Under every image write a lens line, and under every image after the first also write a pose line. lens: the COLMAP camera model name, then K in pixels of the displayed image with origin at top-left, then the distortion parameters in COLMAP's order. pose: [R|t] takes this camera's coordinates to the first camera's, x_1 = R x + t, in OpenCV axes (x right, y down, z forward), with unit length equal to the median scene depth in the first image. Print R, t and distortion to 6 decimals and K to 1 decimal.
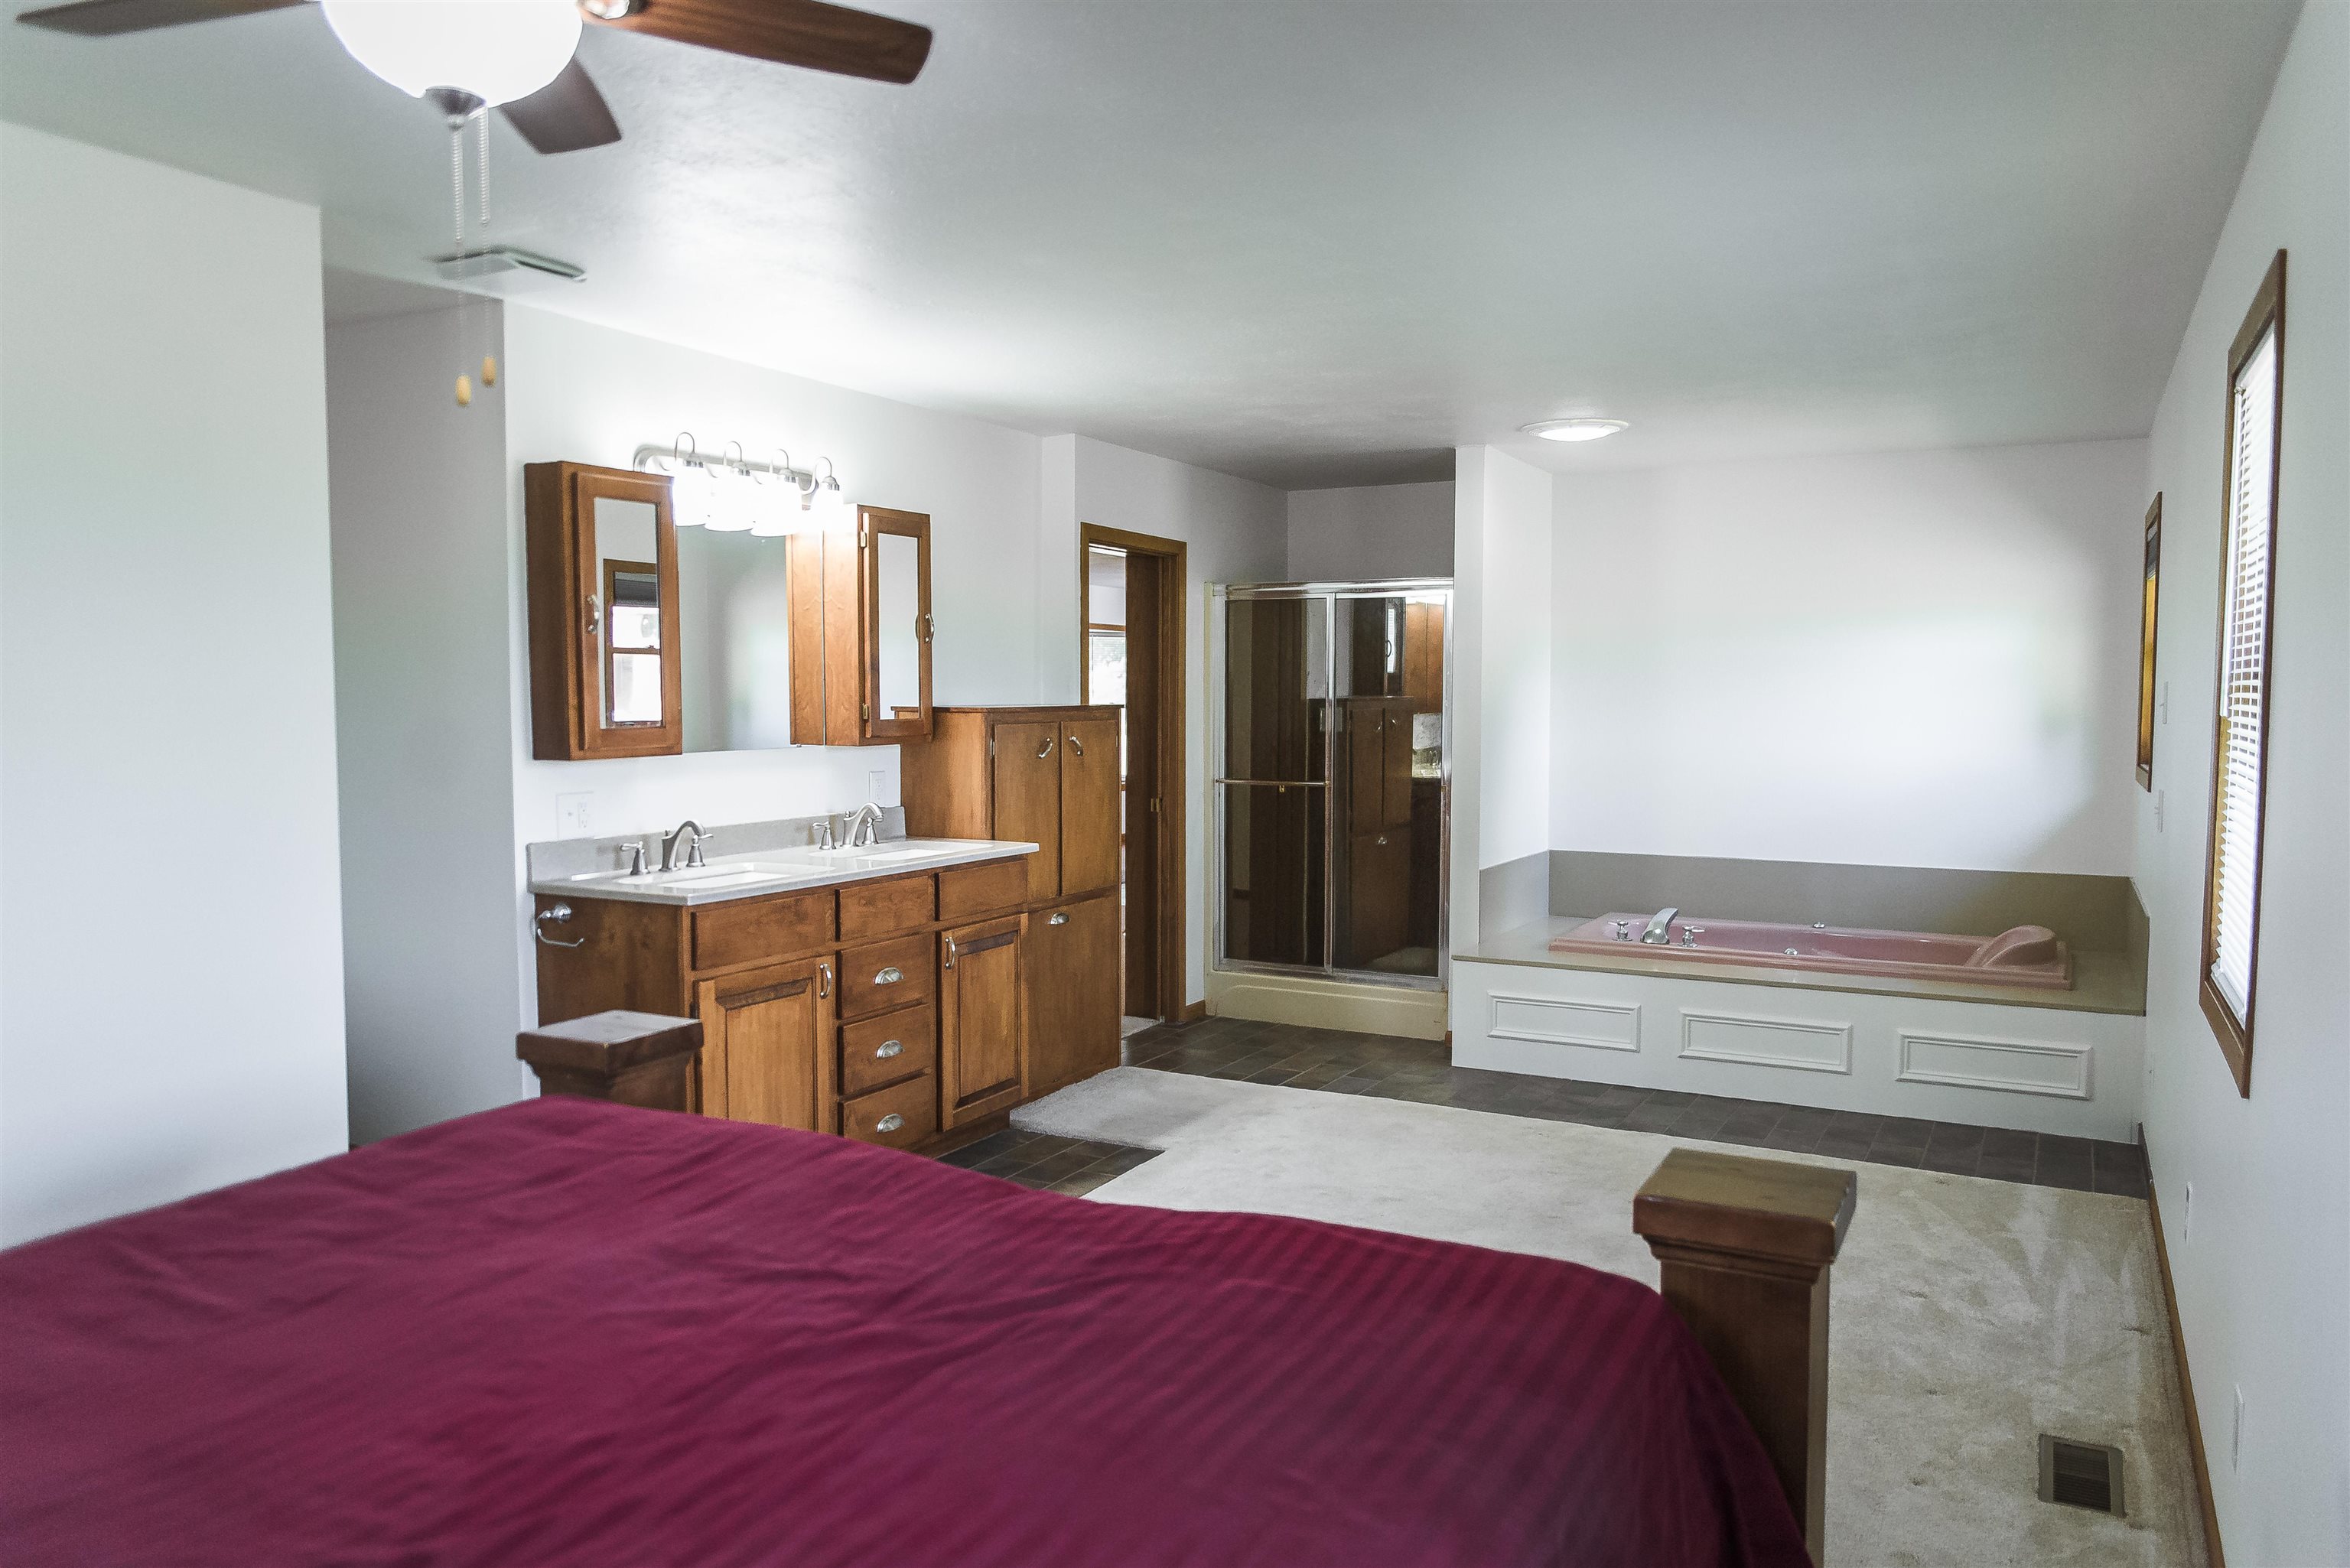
lens RADIAL K [[1596.2, 0, 1188.2], [0, 1596.2, 795.9], [0, 0, 1]] dist [0.001289, -0.007277]
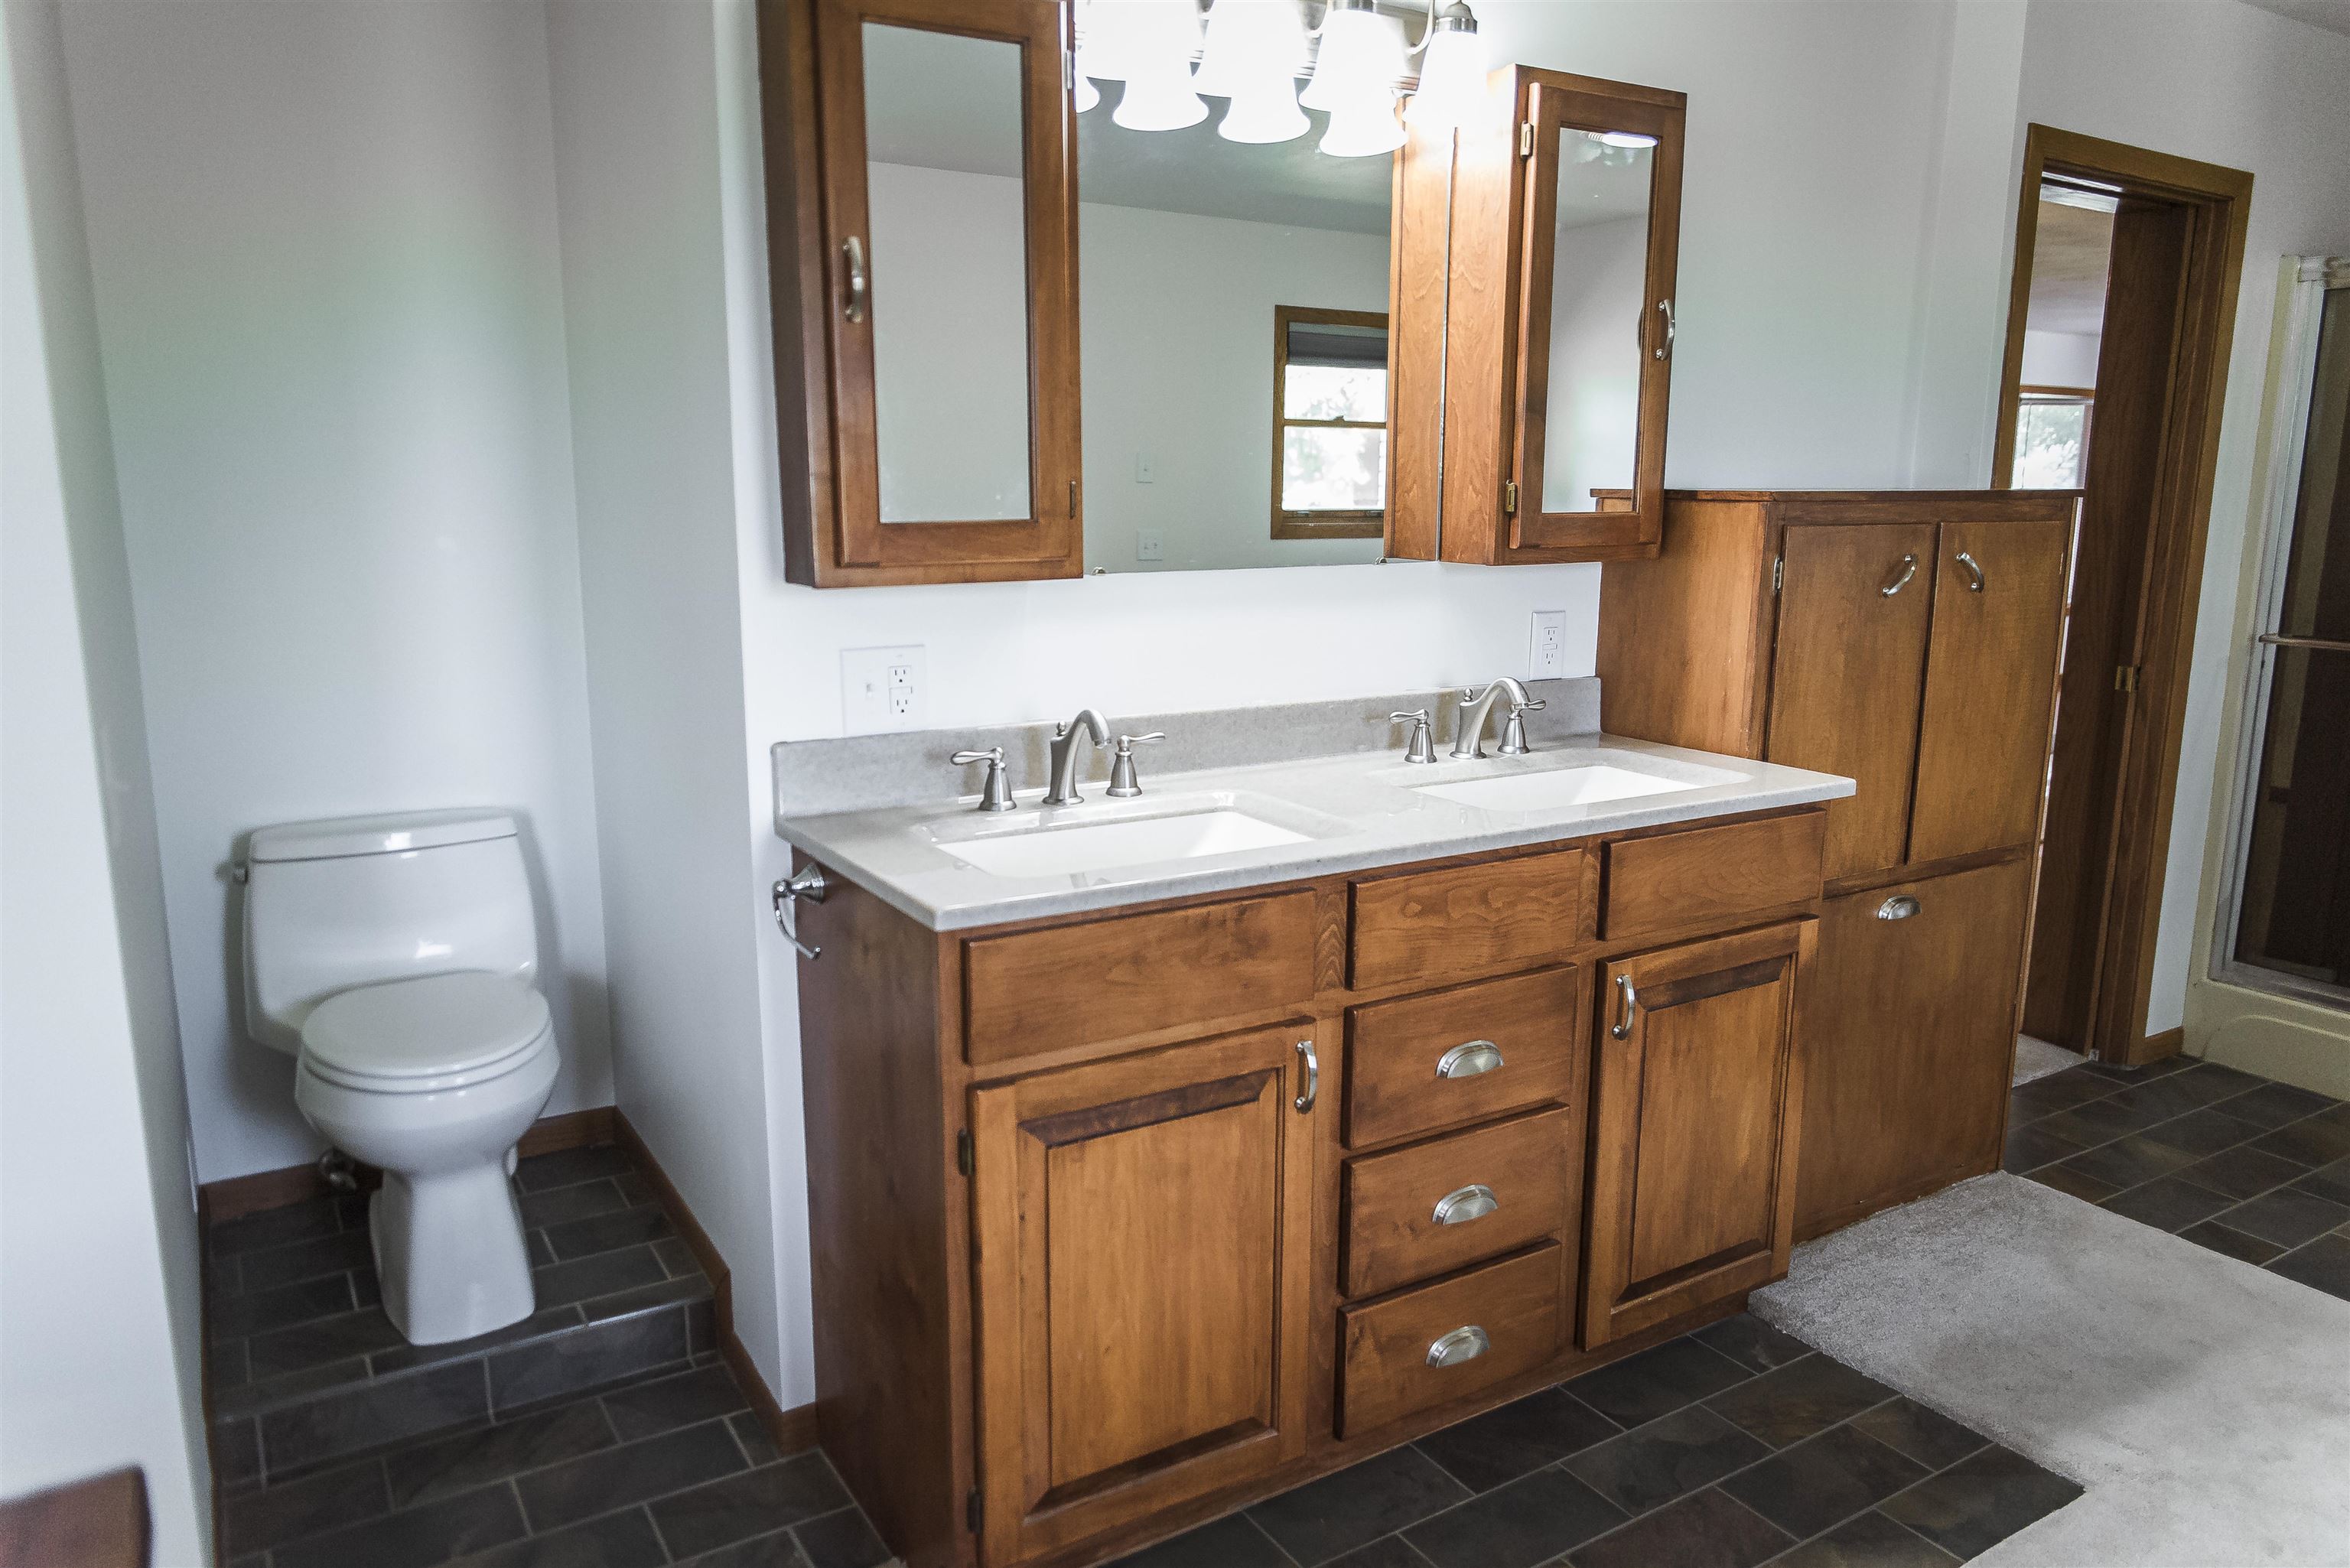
lens RADIAL K [[1596.2, 0, 1188.2], [0, 1596.2, 795.9], [0, 0, 1]] dist [0.001289, -0.007277]
pose [[0.860200, 0.101790, -0.499695, -0.026910], [-0.037374, 0.989825, 0.137295, -0.024343], [0.508585, -0.099426, 0.855252, 0.501041]]
